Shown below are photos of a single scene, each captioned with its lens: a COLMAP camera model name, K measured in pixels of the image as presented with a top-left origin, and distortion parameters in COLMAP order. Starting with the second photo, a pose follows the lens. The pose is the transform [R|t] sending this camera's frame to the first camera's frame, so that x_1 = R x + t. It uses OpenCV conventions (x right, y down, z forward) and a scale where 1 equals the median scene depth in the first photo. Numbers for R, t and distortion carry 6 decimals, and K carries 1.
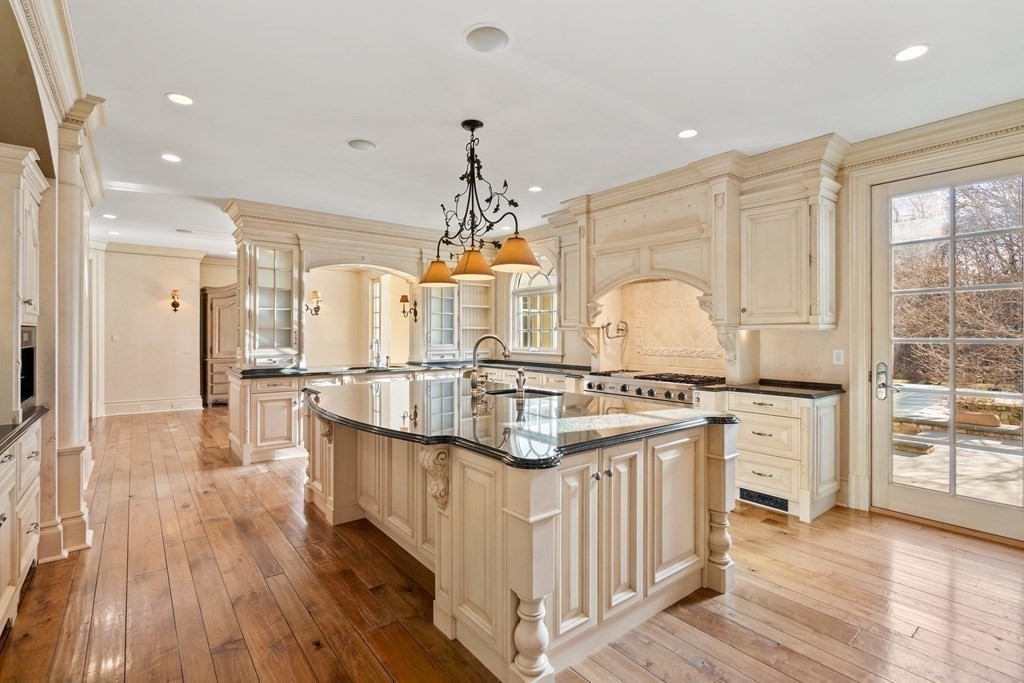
lens RADIAL K [[476.2, 0, 512.0], [0, 476.2, 341.5], [0, 0, 1]] dist [0.001306, 0.000082]
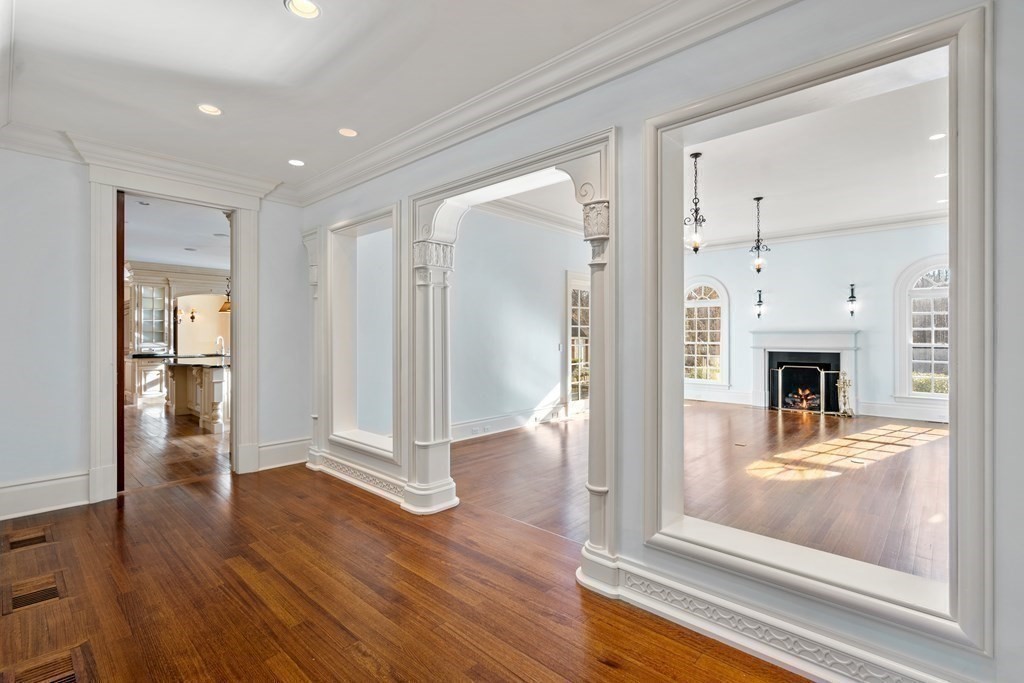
lens RADIAL K [[476.2, 0, 512.0], [0, 476.2, 341.5], [0, 0, 1]] dist [0.001306, 0.000082]
pose [[0.988112, -0.001037, 0.153731, 0.566900], [0.001840, 0.999985, -0.005077, 0.022017], [-0.153723, 0.005300, 0.988100, -0.990188]]
